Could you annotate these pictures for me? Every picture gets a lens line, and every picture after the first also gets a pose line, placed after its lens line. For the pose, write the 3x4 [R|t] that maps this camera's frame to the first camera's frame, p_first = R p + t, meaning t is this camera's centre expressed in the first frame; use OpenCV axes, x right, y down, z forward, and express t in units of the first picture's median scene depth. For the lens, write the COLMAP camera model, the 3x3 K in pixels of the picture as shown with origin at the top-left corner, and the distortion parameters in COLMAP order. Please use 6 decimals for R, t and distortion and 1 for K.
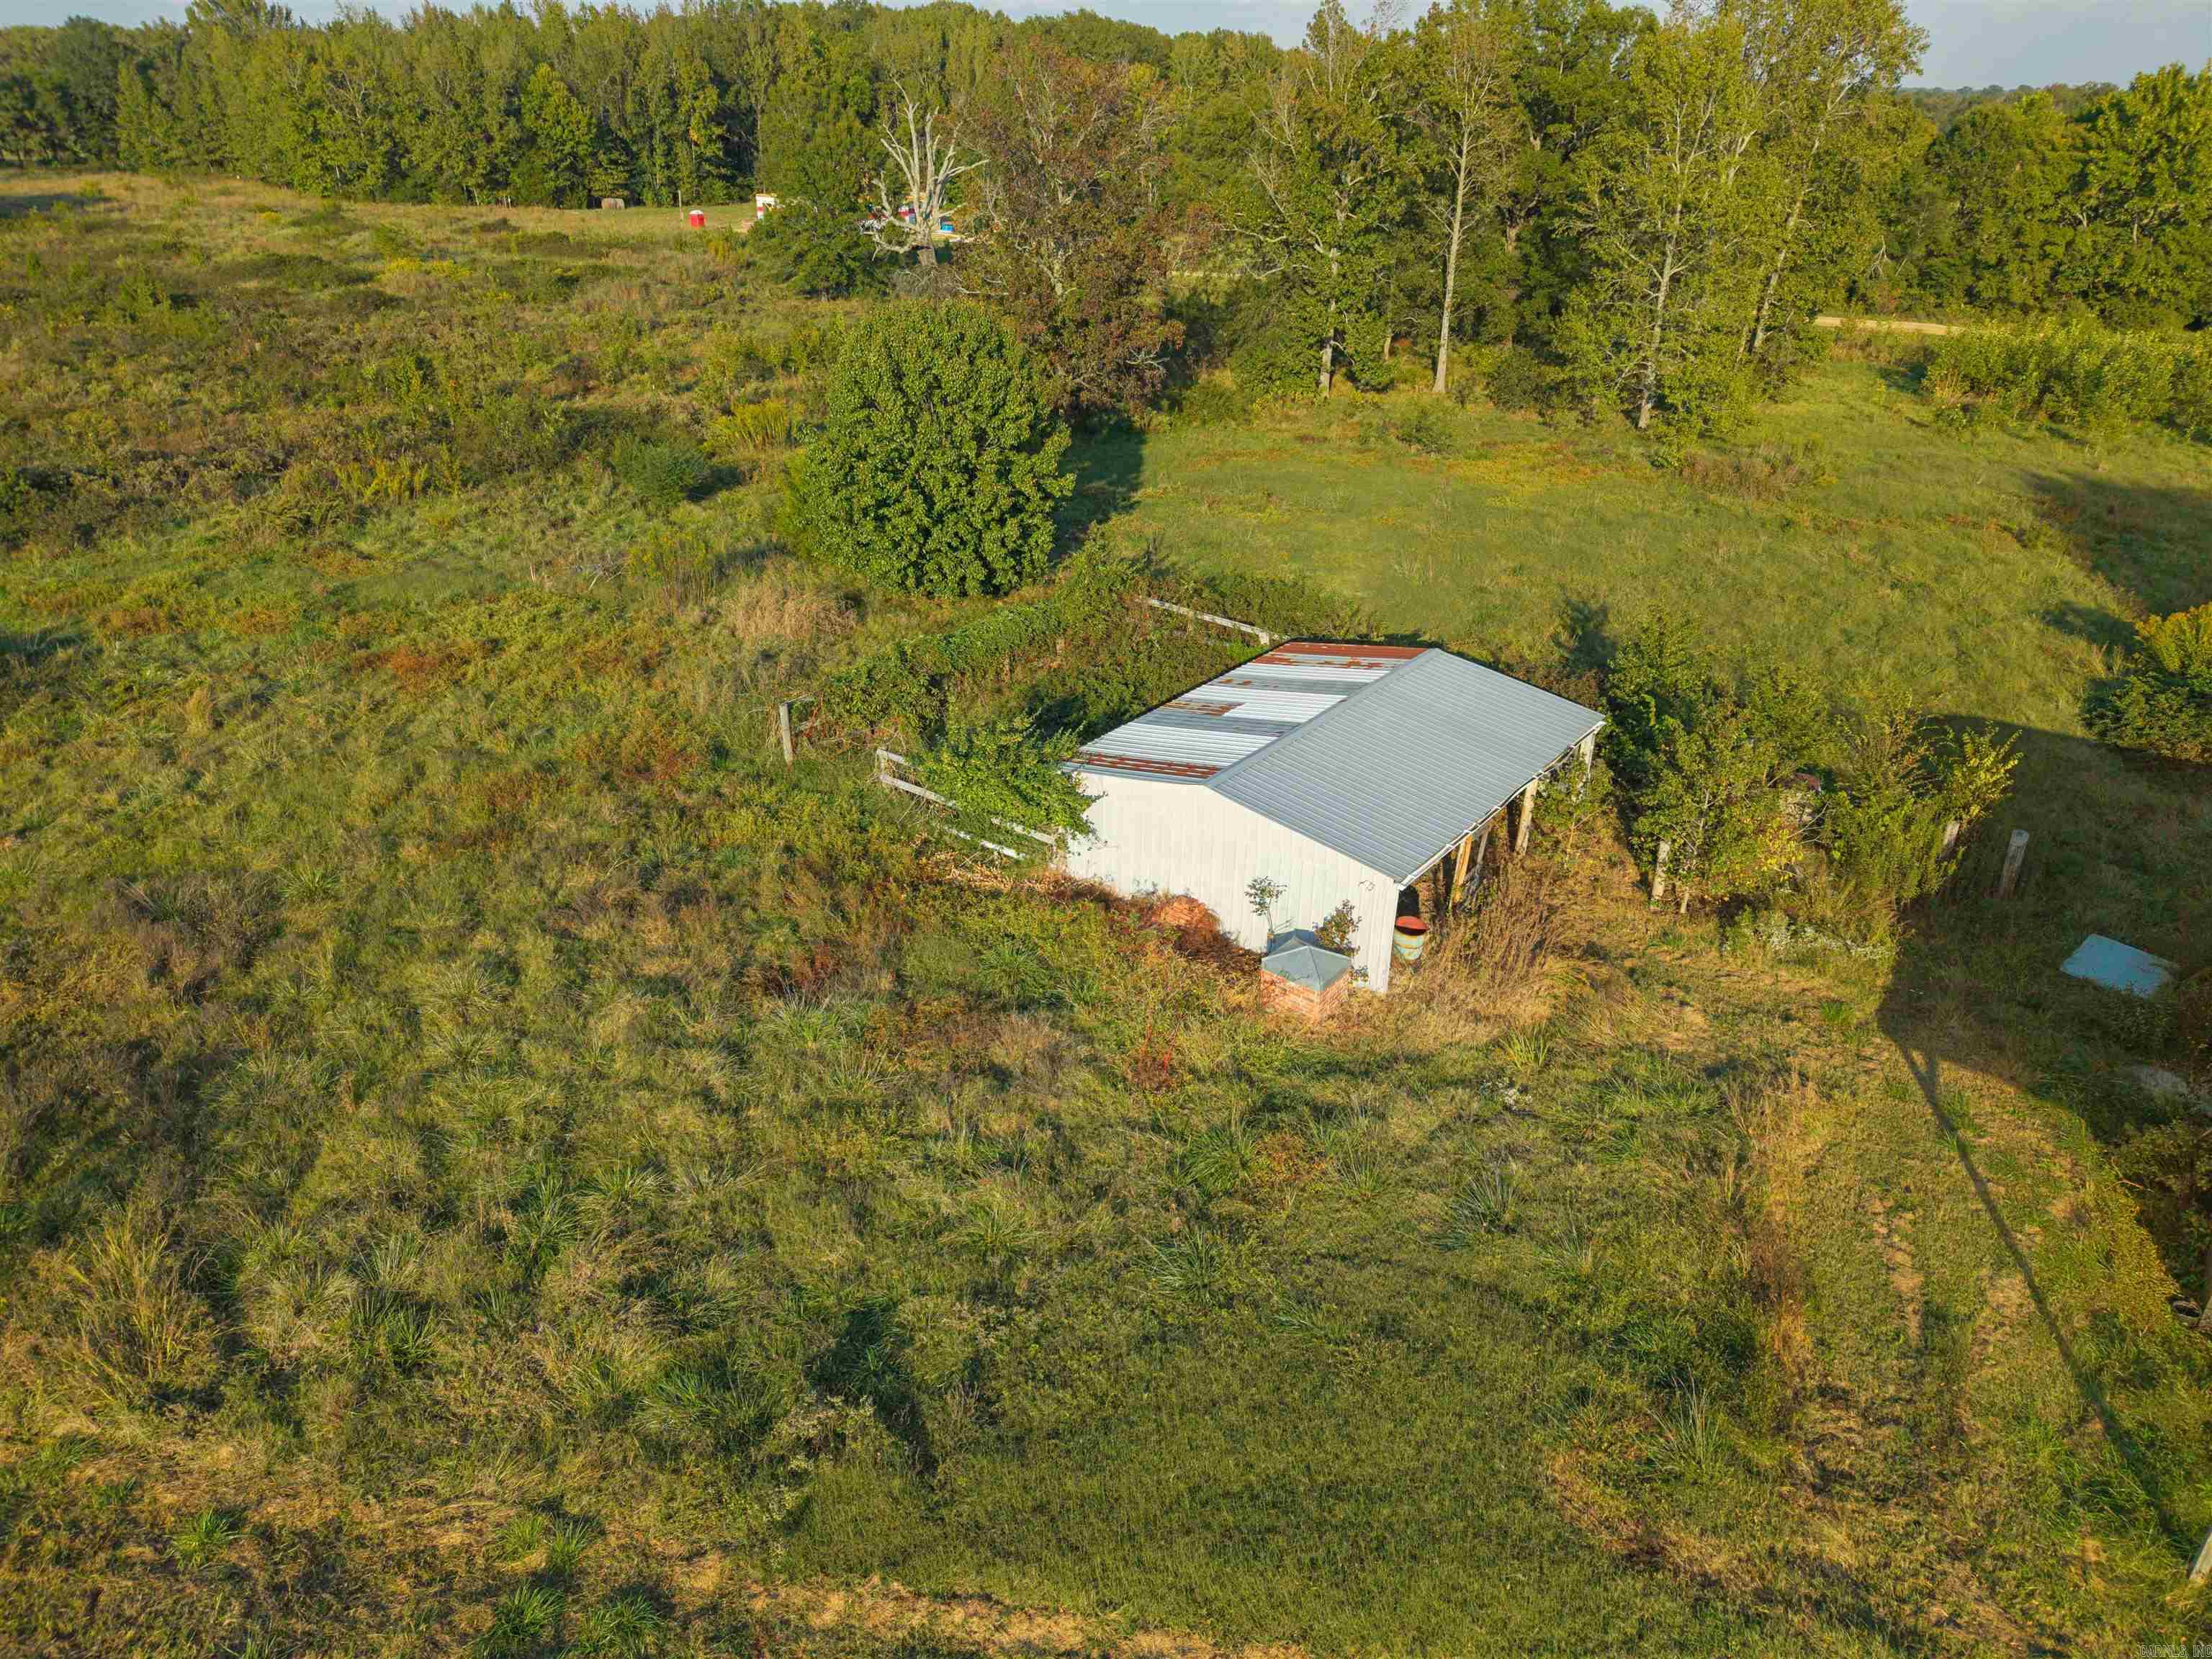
lens RADIAL K [[1476.4, 0, 1105.6], [0, 1476.4, 829.7], [0, 0, 1]] dist [0.007943, -0.001024]
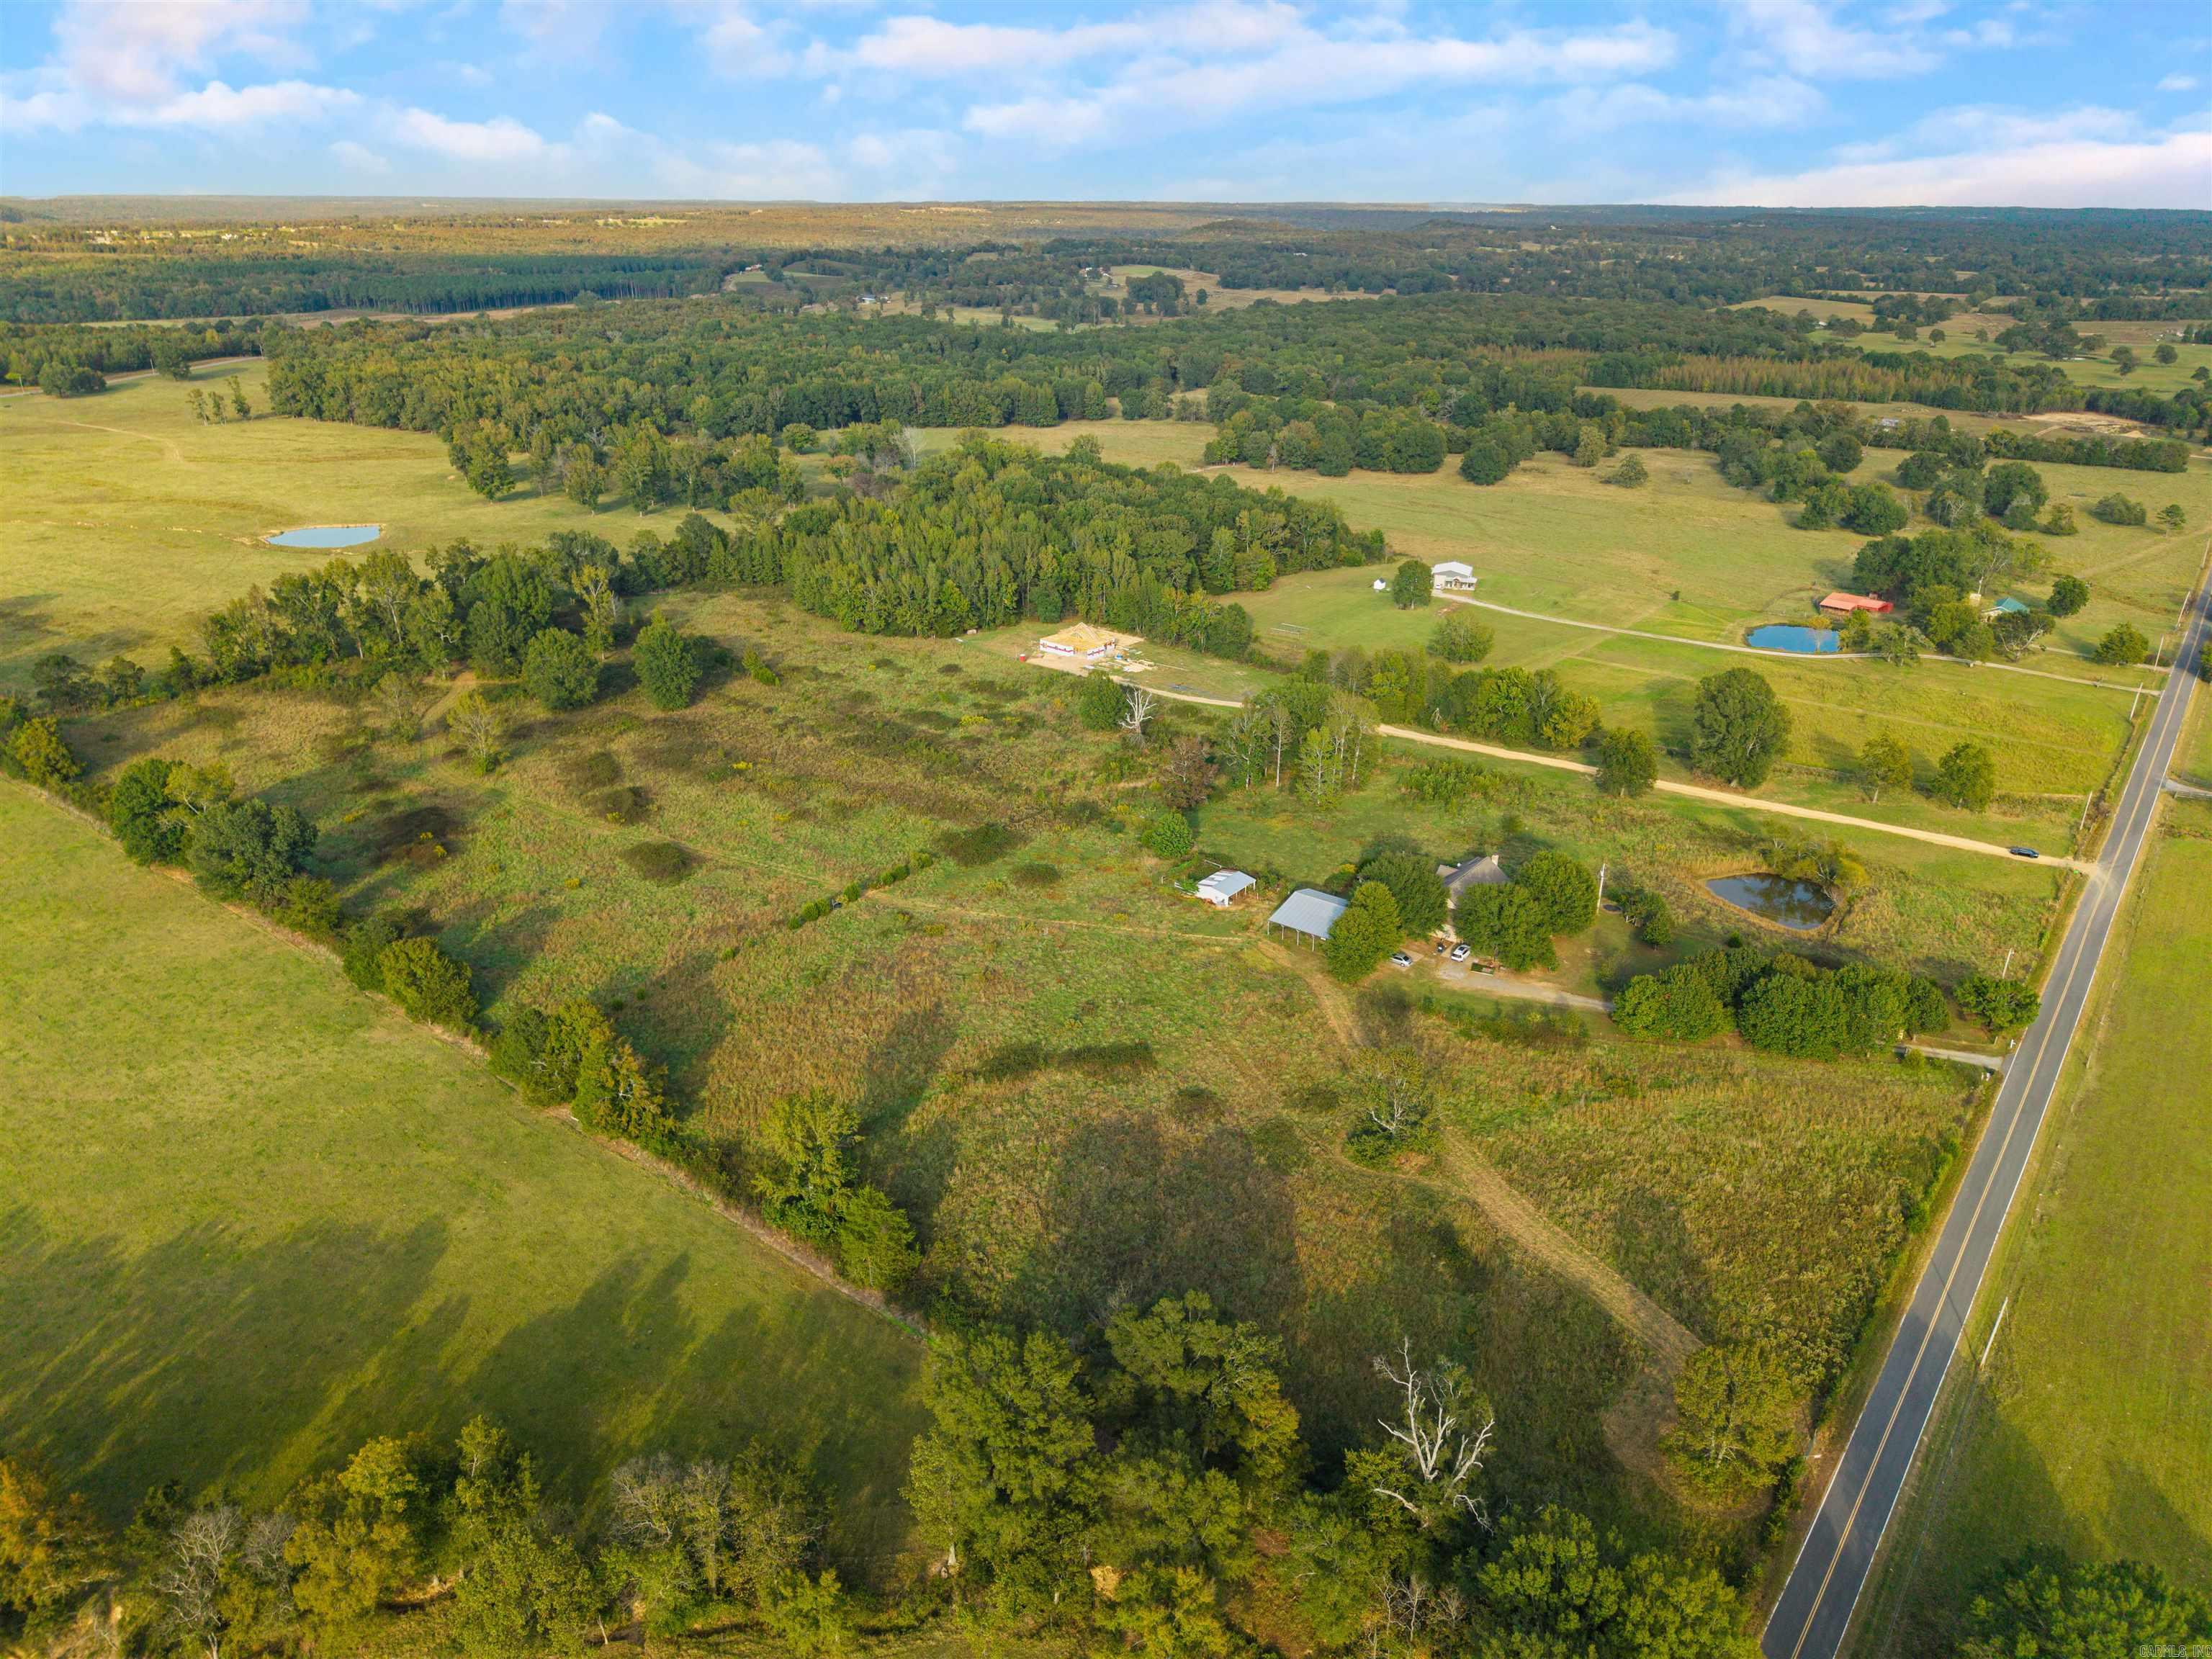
lens RADIAL K [[1476.4, 0, 1106.4], [0, 1476.4, 829.4], [0, 0, 1]] dist [0.007943, -0.001024]
pose [[0.999476, 0.004415, -0.032076, -0.281641], [-0.006371, 0.998110, -0.061120, 0.172496], [0.031745, 0.061292, 0.997615, -7.890845]]
